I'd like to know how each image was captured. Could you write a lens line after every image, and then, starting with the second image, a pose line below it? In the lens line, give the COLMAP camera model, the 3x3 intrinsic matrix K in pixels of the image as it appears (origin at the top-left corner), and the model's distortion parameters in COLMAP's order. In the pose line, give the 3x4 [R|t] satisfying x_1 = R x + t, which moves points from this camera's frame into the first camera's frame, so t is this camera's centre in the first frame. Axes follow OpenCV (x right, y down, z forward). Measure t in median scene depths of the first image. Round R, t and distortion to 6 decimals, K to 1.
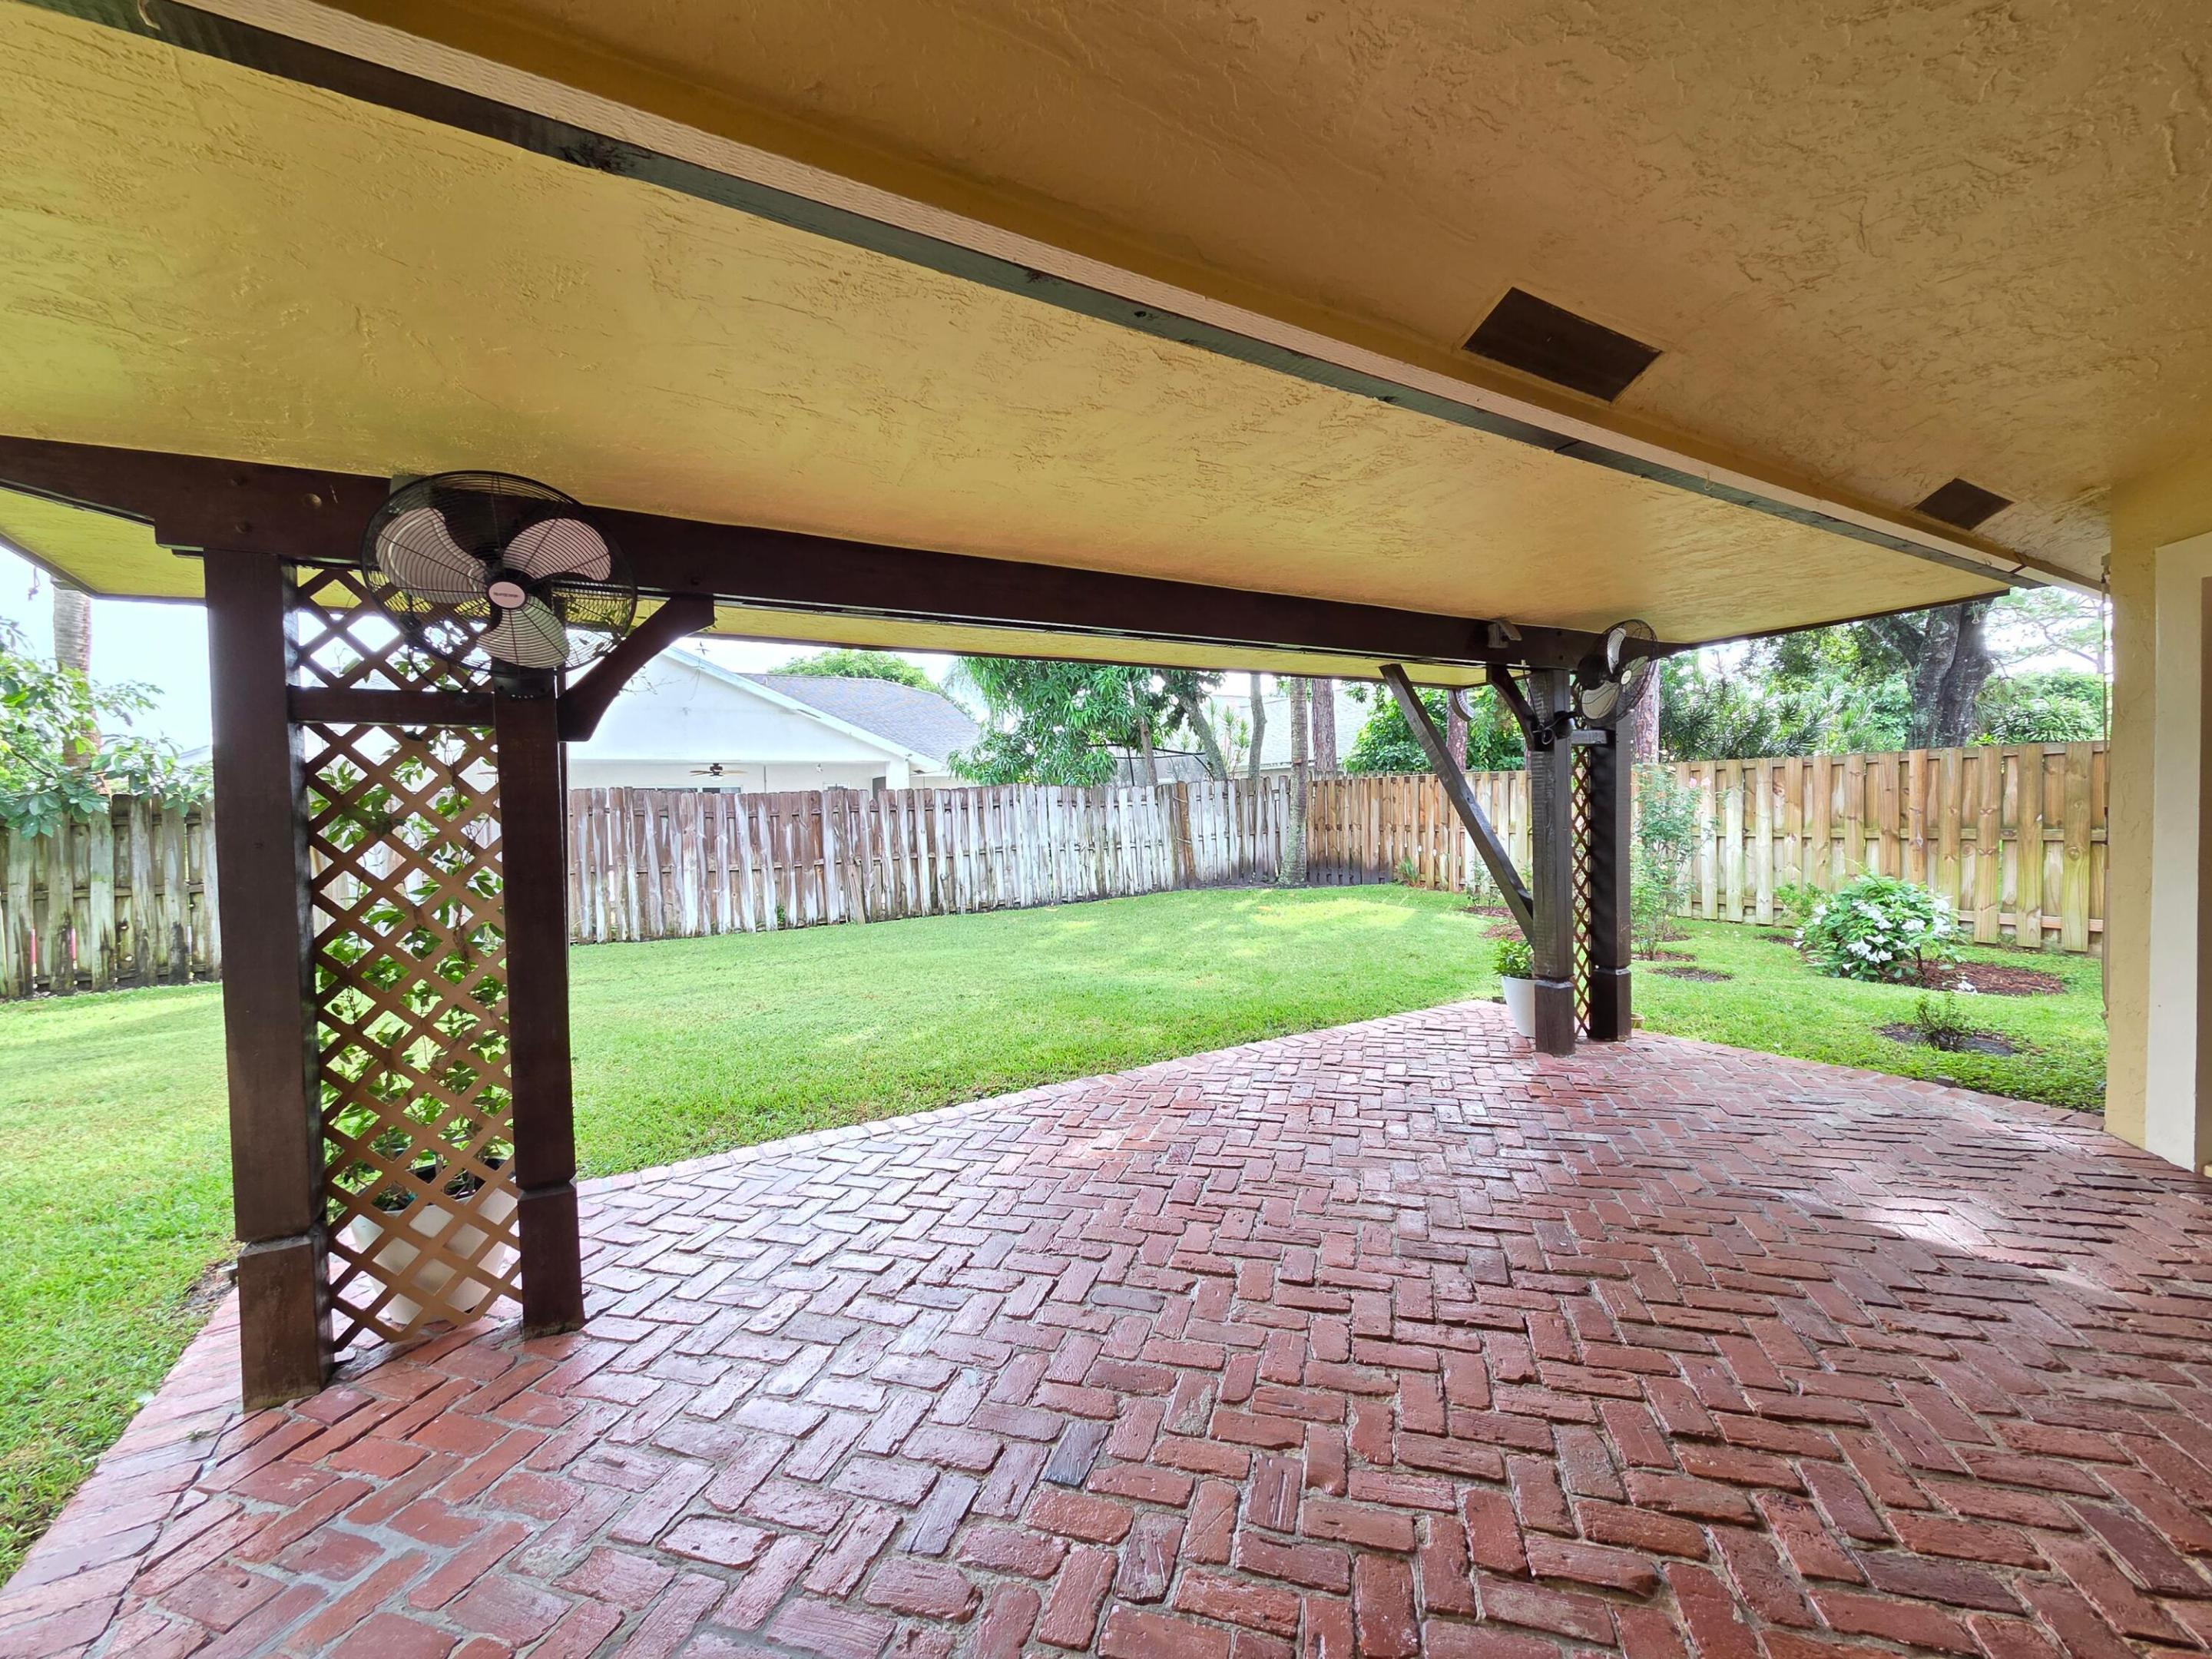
lens RADIAL K [[902.4, 0, 1111.1], [0, 902.4, 835.6], [0, 0, 1]] dist [-0.000160, 0.001262]
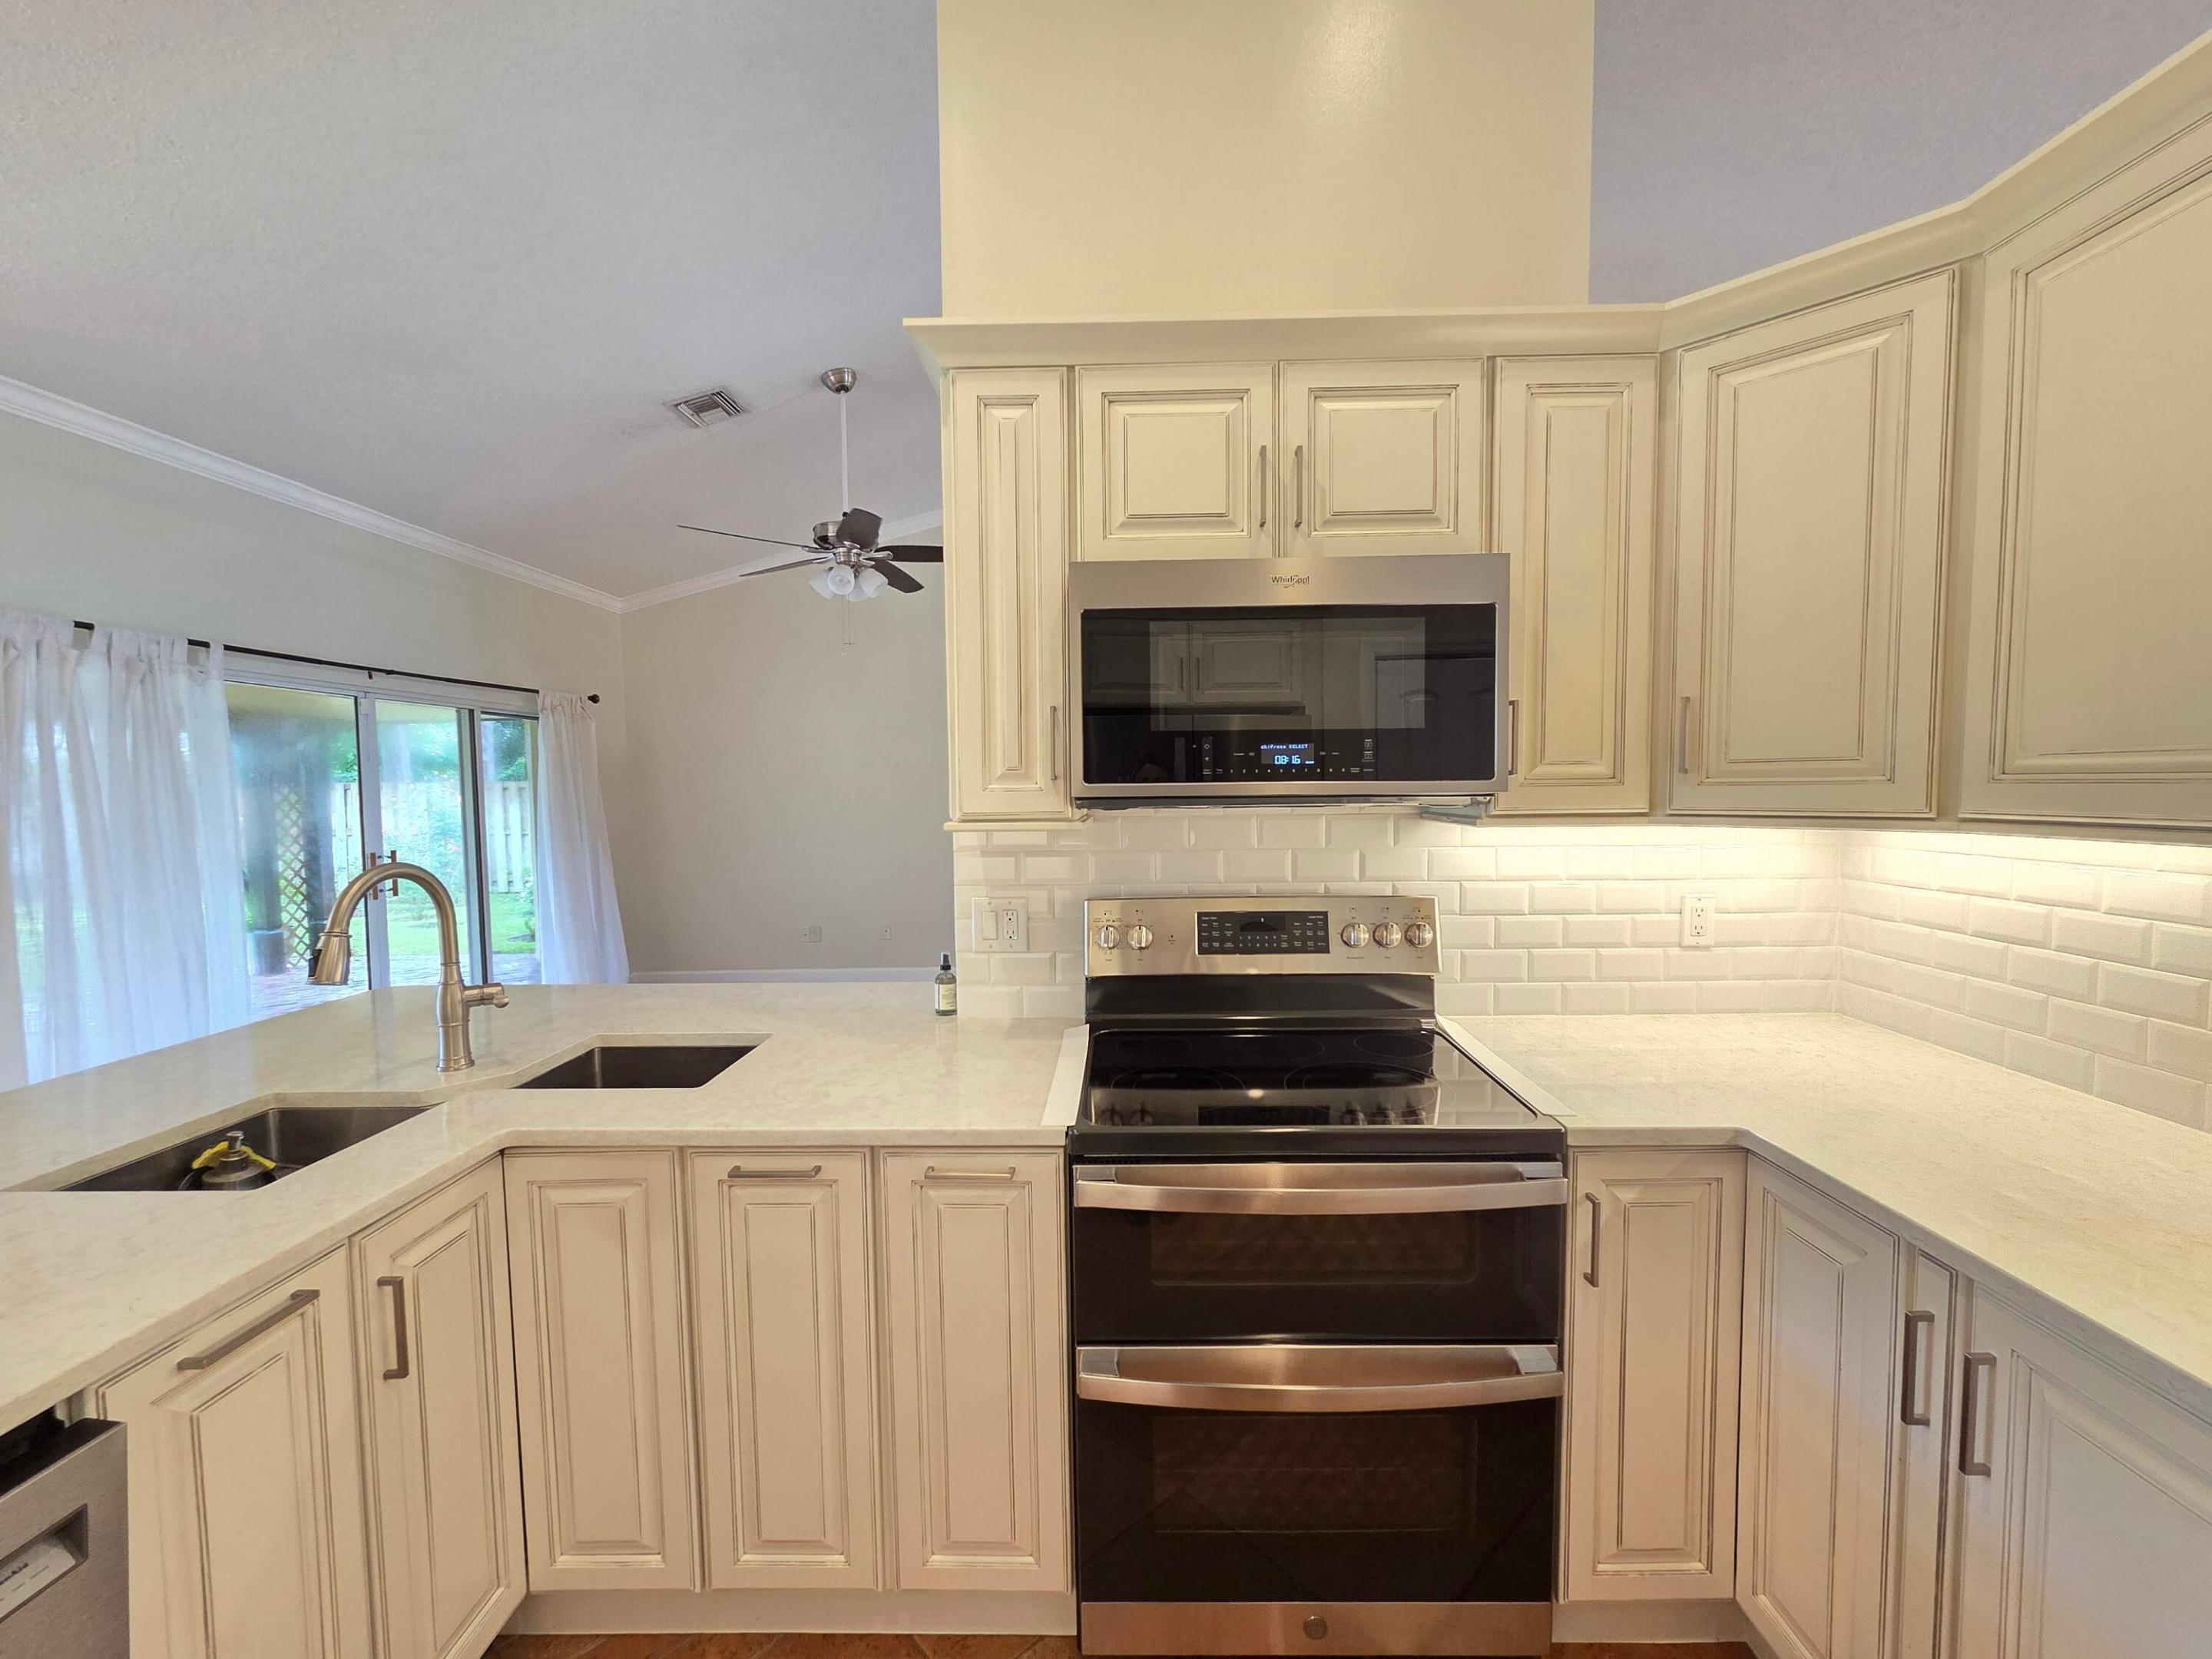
lens RADIAL K [[902.4, 0, 1108.7], [0, 902.4, 835.8], [0, 0, 1]] dist [-0.000160, 0.001262]
pose [[0.529404, -0.028669, 0.847886, -0.035944], [0.024274, 0.999532, 0.018641, 0.000022], [-0.848023, 0.010713, 0.529851, -0.561960]]
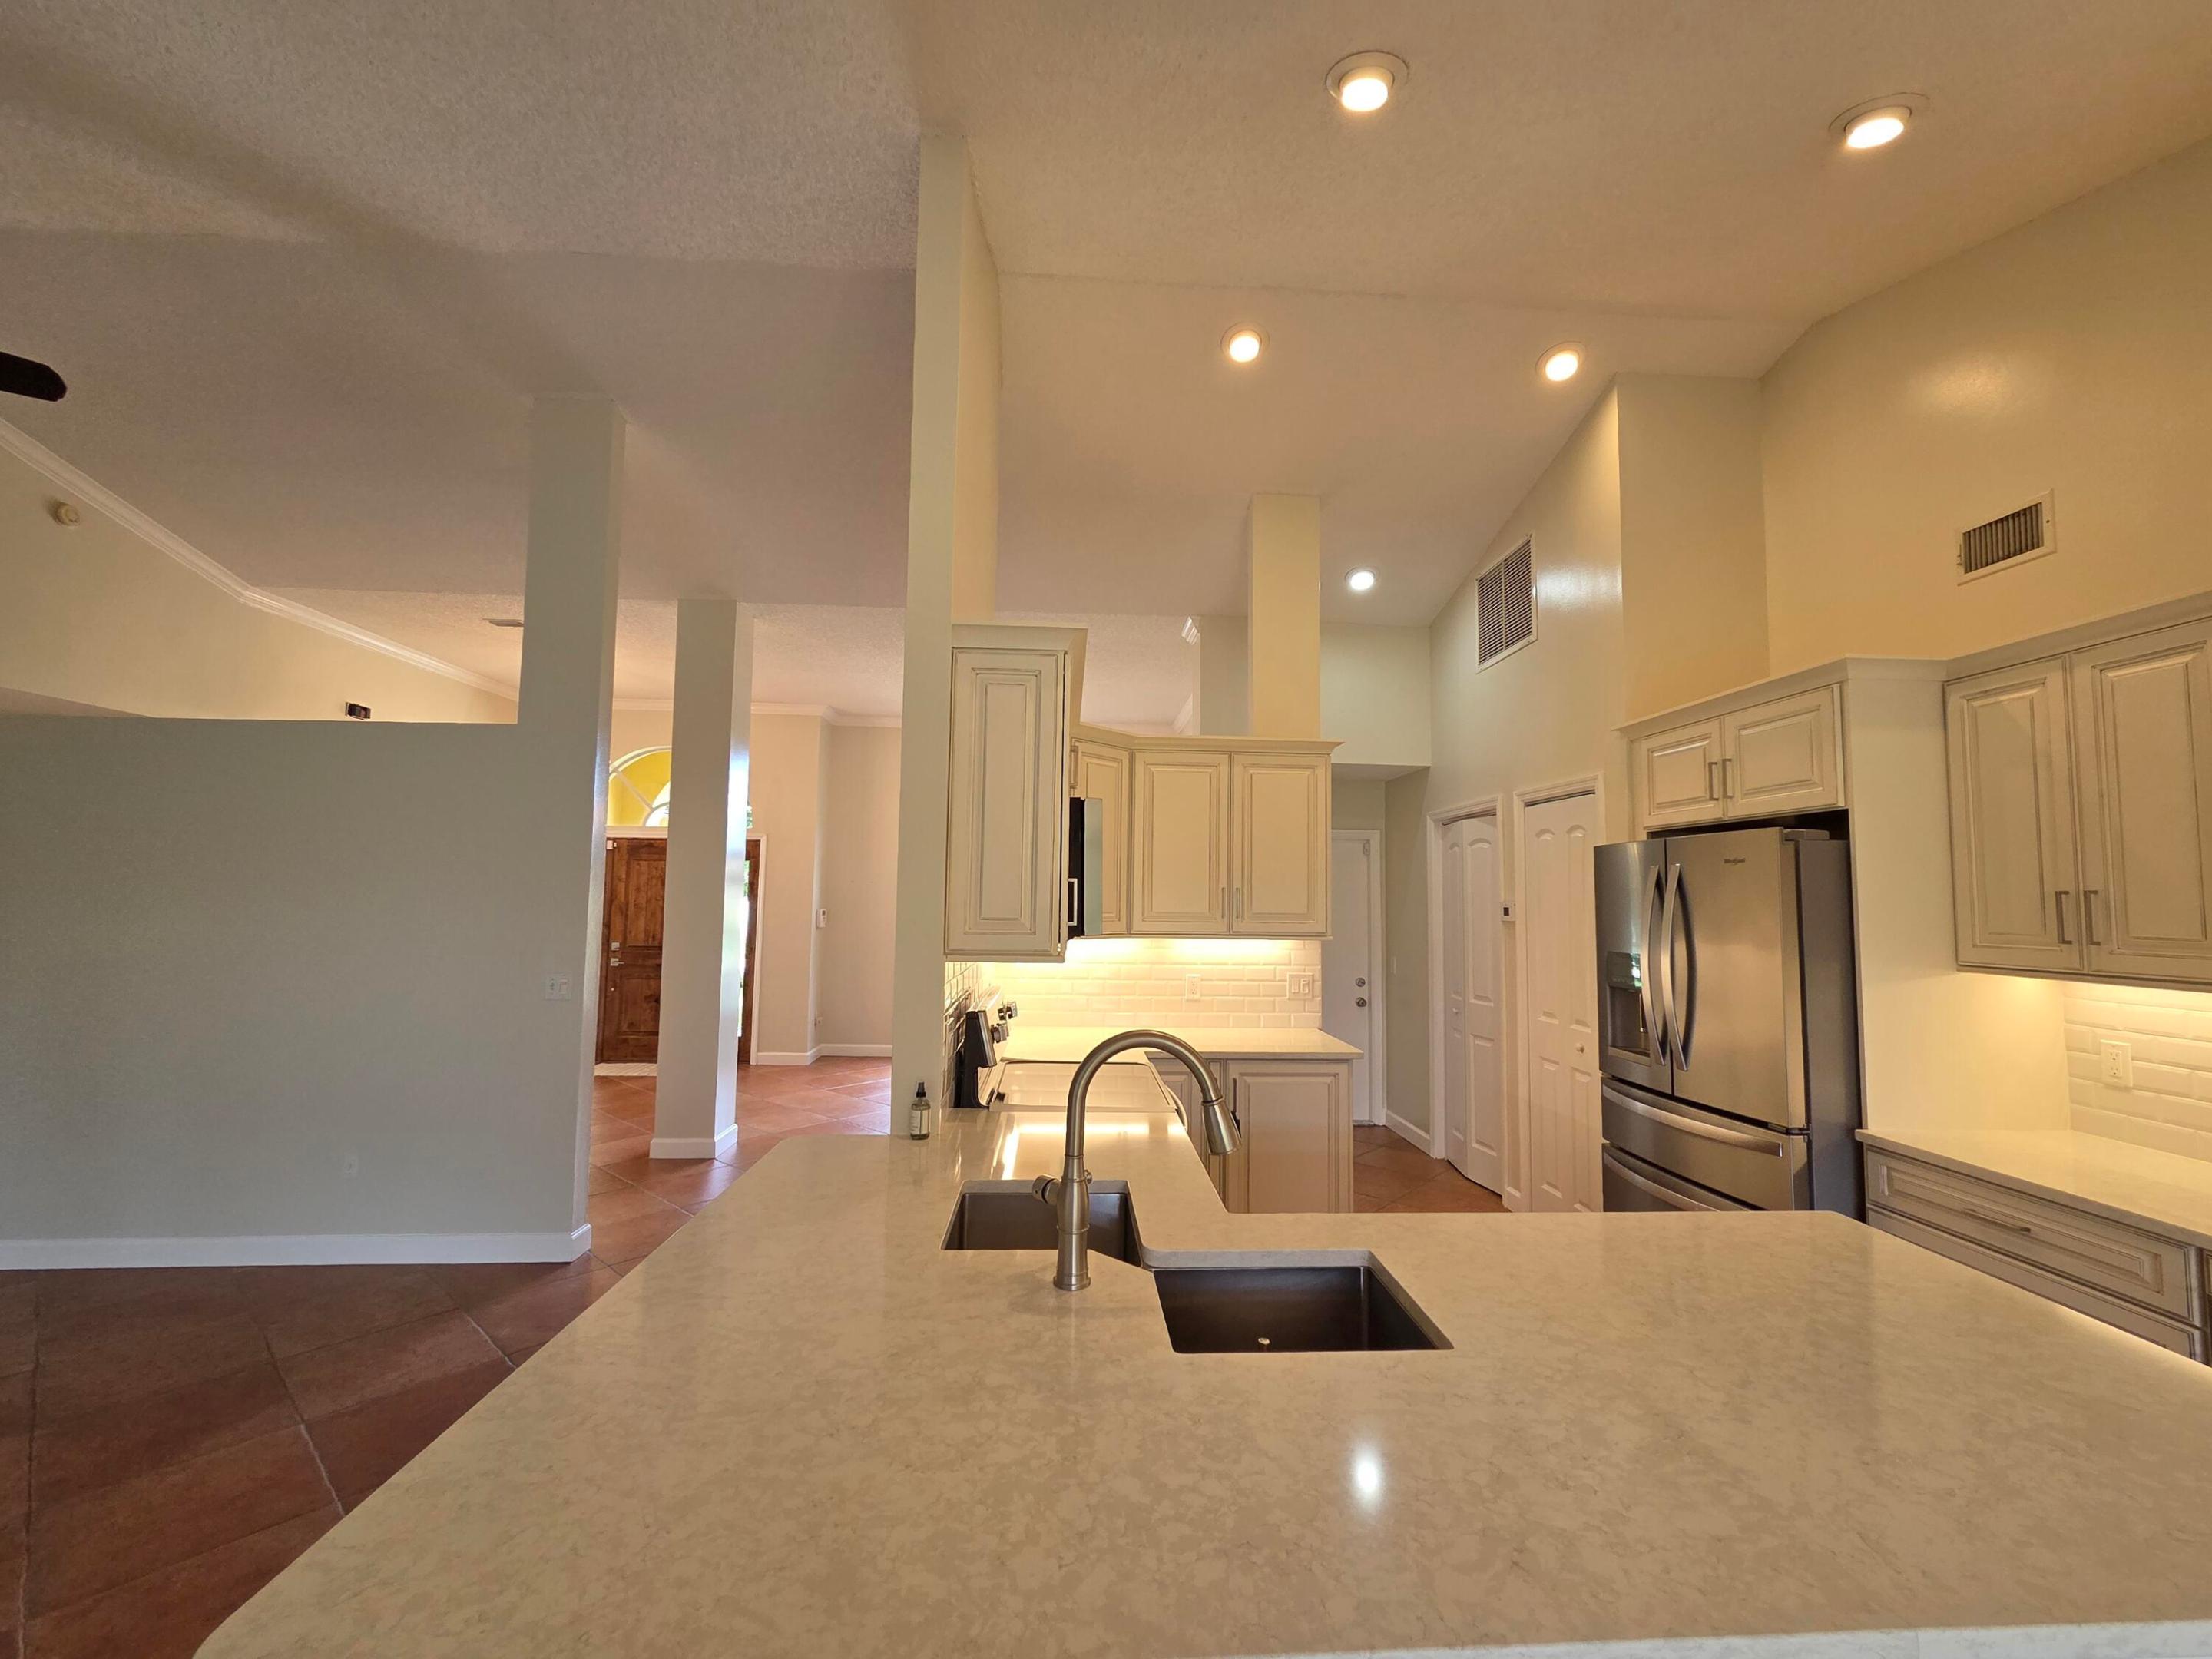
lens RADIAL K [[902.4, 0, 1107.0], [0, 902.4, 838.1], [0, 0, 1]] dist [-0.000160, 0.001262]
pose [[-0.882977, 0.044148, 0.467336, -0.032989], [0.023335, 0.998465, -0.050233, -0.020218], [-0.468836, -0.033449, -0.882652, -0.219810]]
